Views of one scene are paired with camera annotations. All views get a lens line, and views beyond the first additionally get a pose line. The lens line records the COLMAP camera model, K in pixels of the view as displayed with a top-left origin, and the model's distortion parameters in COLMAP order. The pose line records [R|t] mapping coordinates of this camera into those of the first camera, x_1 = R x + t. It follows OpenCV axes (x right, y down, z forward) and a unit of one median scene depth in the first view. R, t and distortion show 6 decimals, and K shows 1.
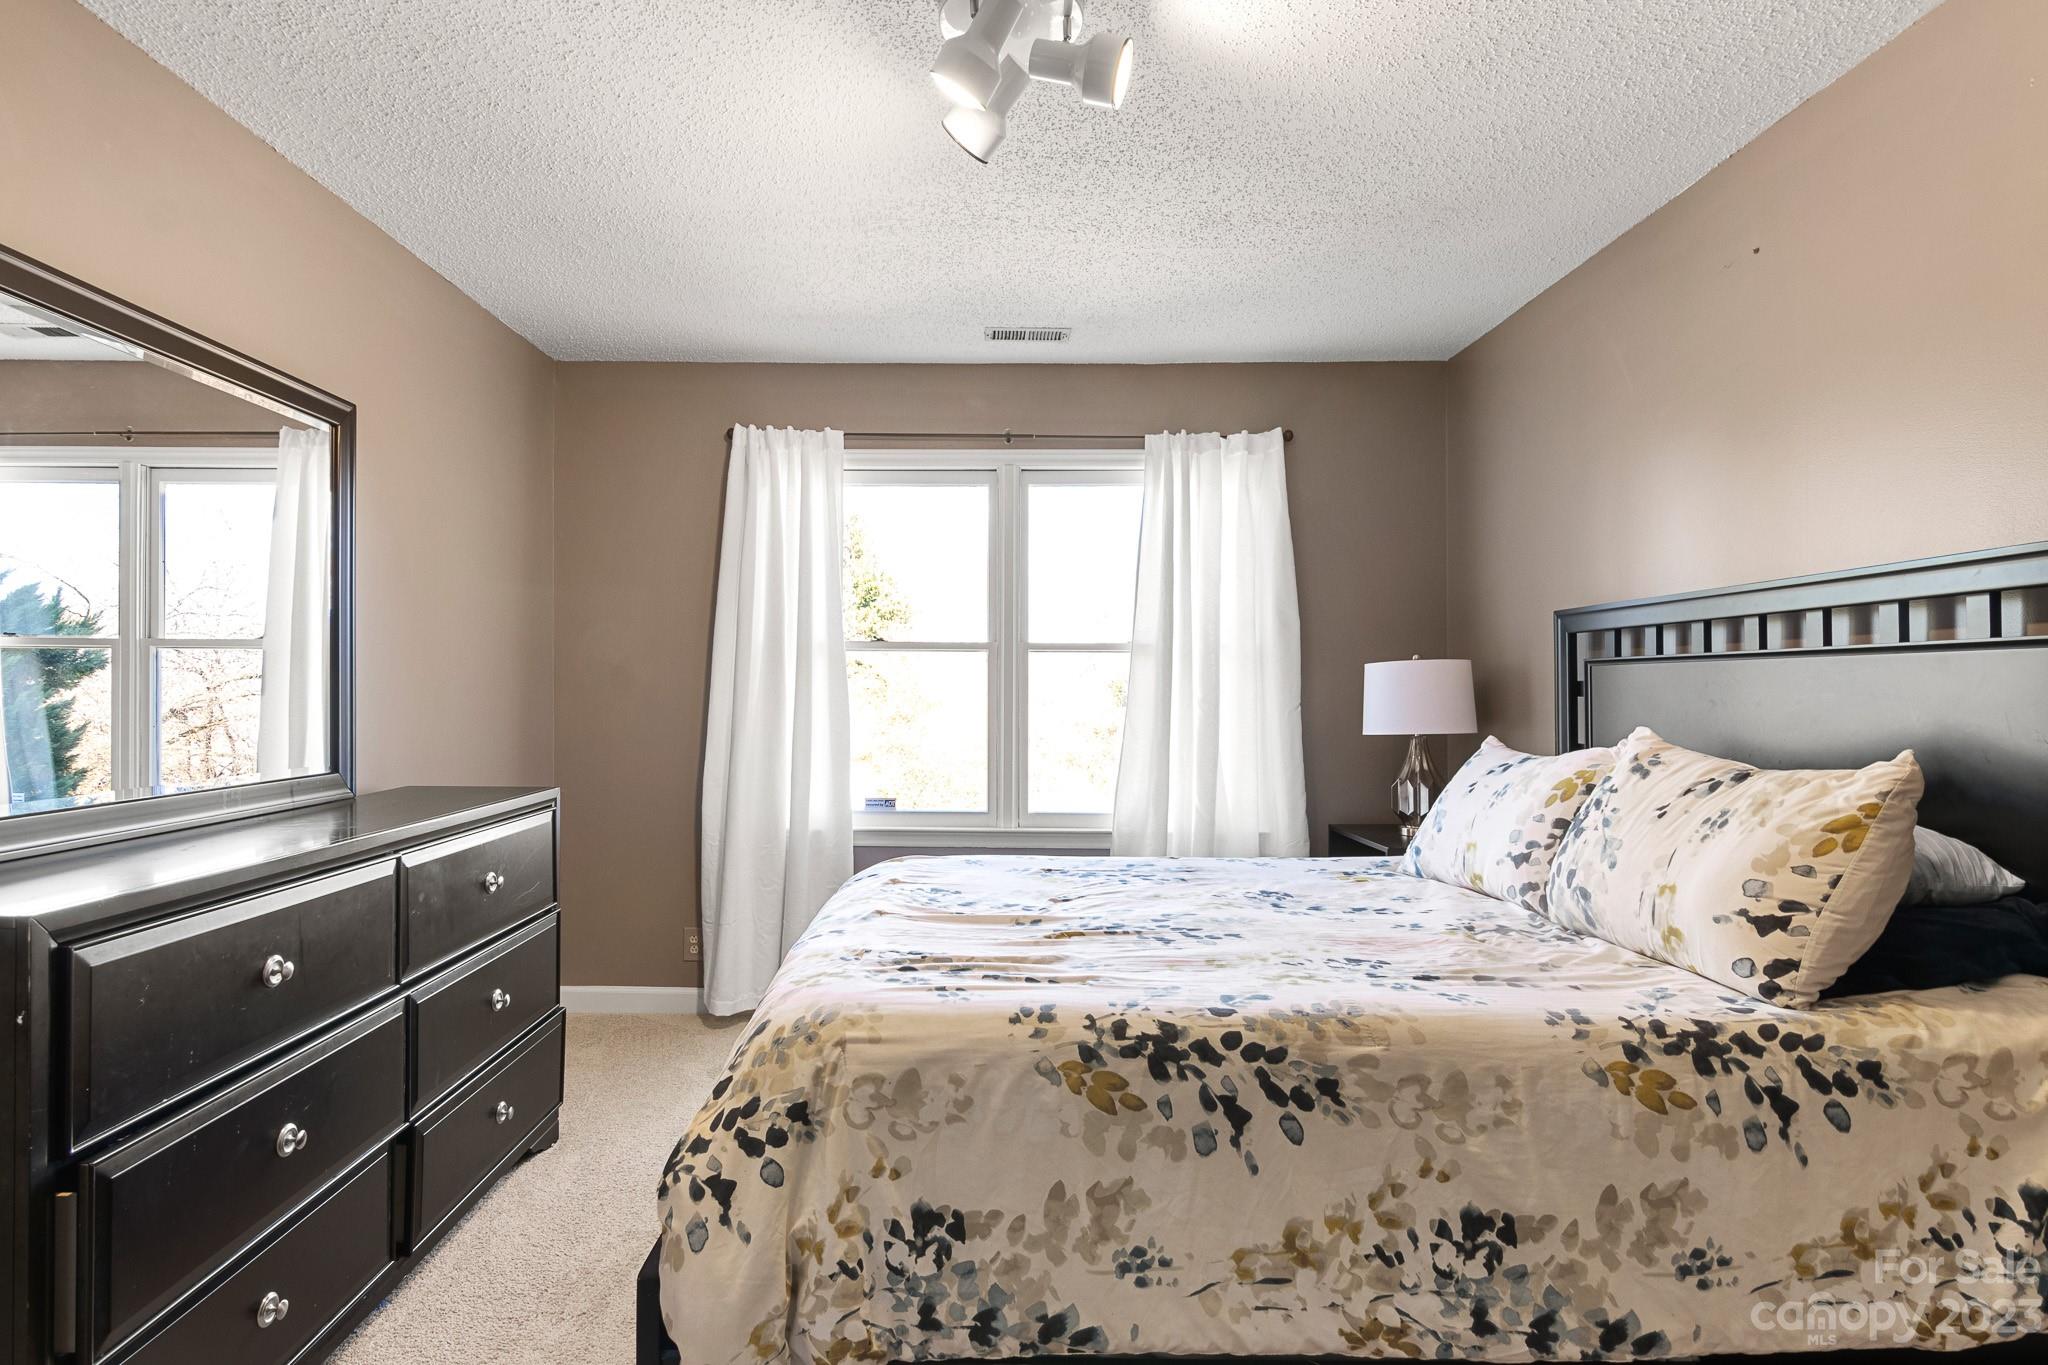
lens RADIAL K [[1050.4, 0, 1017.5], [0, 1050.4, 681.7], [0, 0, 1]] dist [0.001129, 0.001906]
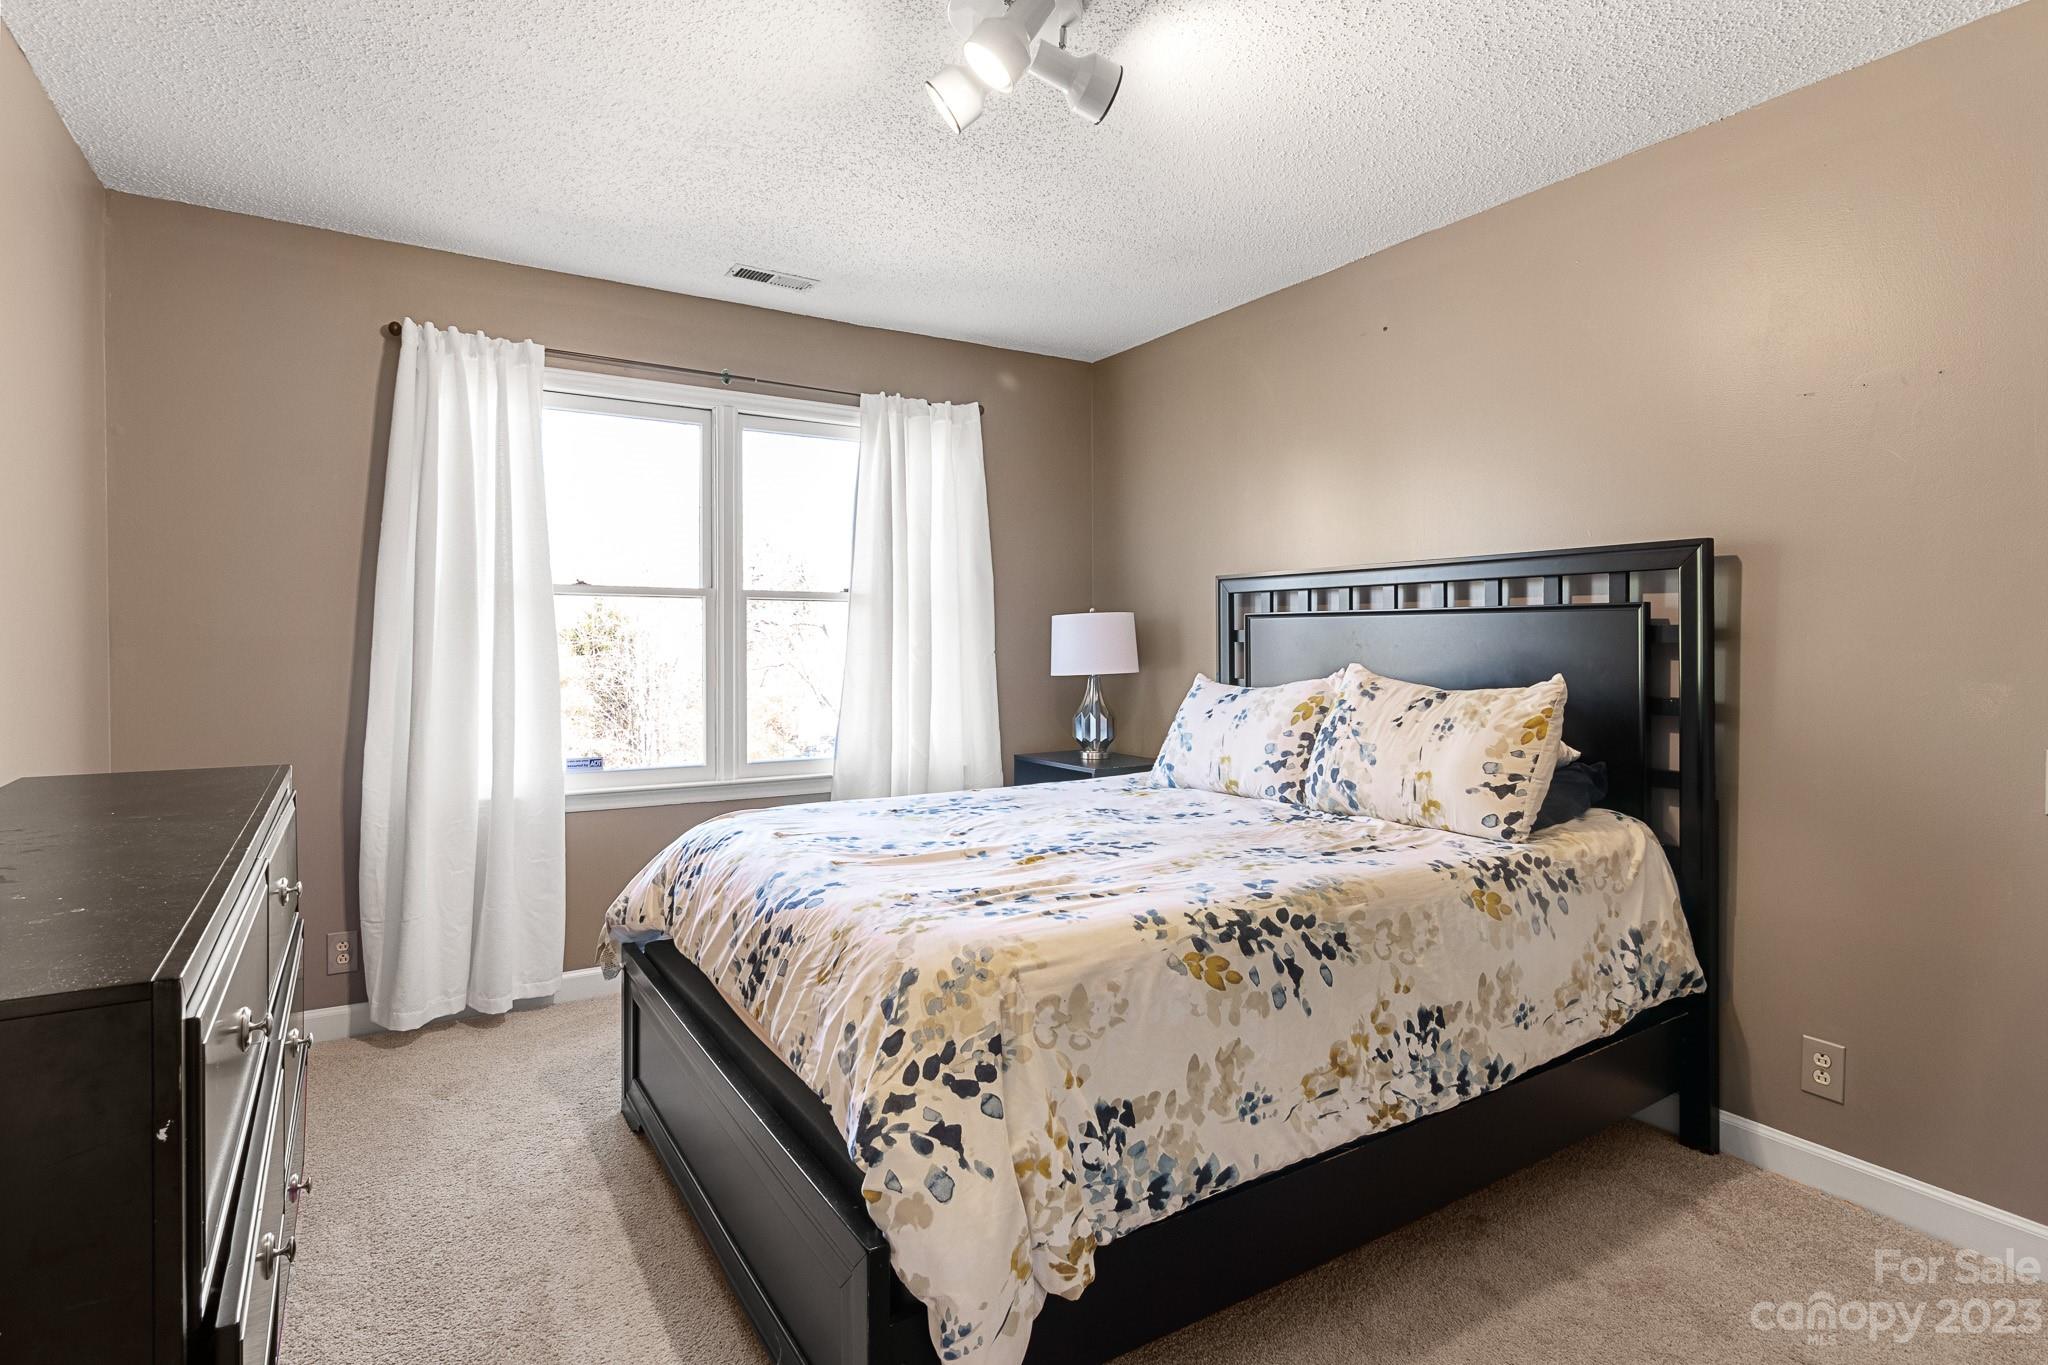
lens RADIAL K [[1050.4, 0, 928.1], [0, 1050.4, 648.2], [0, 0, 1]] dist [0.001129, 0.001906]
pose [[0.844697, -0.006642, 0.535204, -0.802372], [-0.001902, 0.999879, 0.015411, 0.003376], [-0.535242, -0.014036, 0.844582, 0.166555]]
